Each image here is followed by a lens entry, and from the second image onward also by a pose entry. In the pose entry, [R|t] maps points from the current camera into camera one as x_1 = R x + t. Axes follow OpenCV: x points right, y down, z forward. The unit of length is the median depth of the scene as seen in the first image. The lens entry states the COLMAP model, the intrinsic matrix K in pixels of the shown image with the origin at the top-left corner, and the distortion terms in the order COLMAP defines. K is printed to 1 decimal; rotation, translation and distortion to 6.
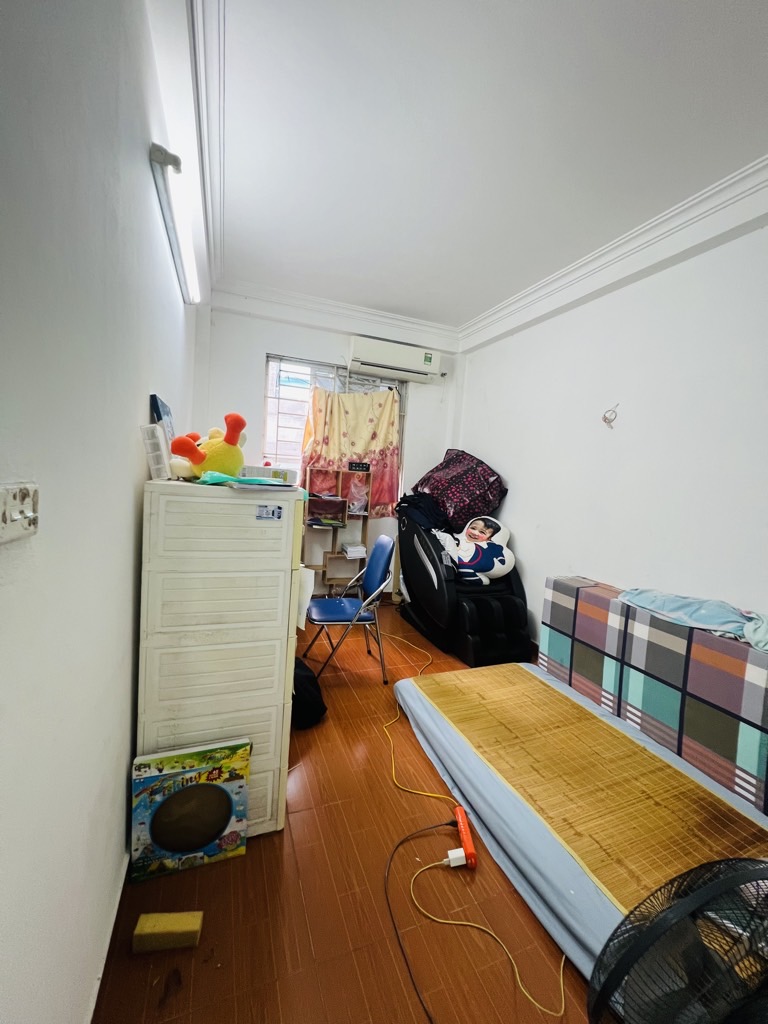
lens RADIAL K [[411.5, 0, 382.9], [0, 411.5, 509.6], [0, 0, 1]] dist [-0.003442, 0.000019]
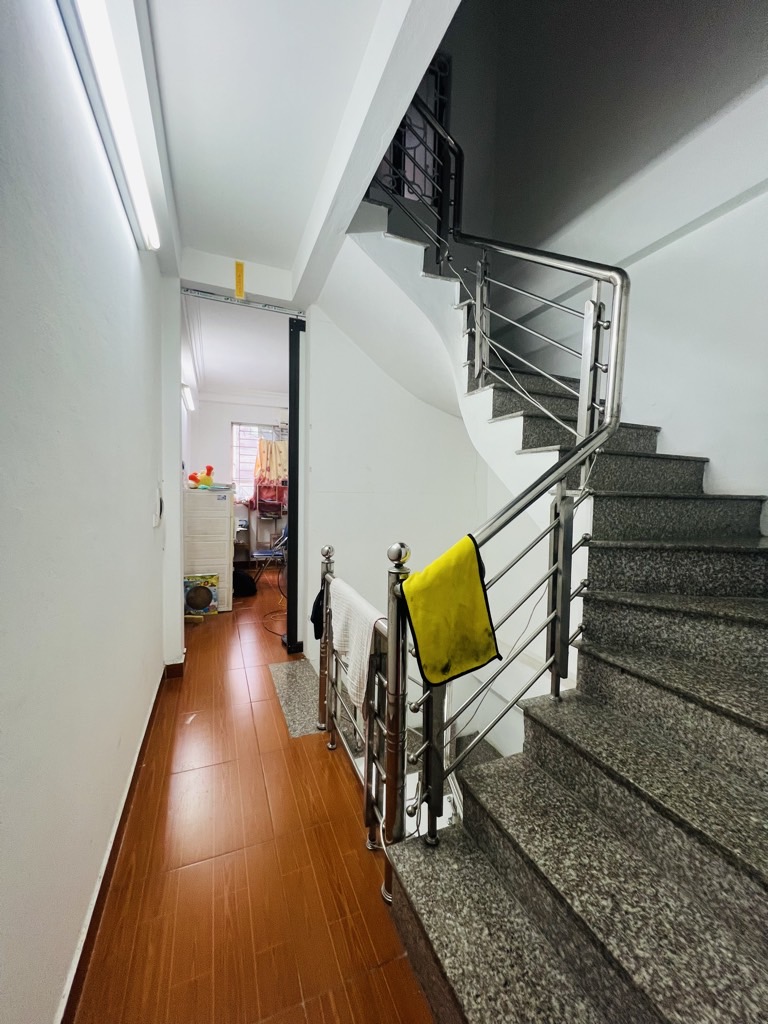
lens RADIAL K [[411.5, 0, 385.0], [0, 411.5, 512.8], [0, 0, 1]] dist [-0.003442, 0.000019]
pose [[0.998642, -0.047084, 0.022309, 0.371798], [0.047874, 0.998193, -0.036322, 0.124483], [-0.020559, 0.037341, 0.999091, -0.892182]]
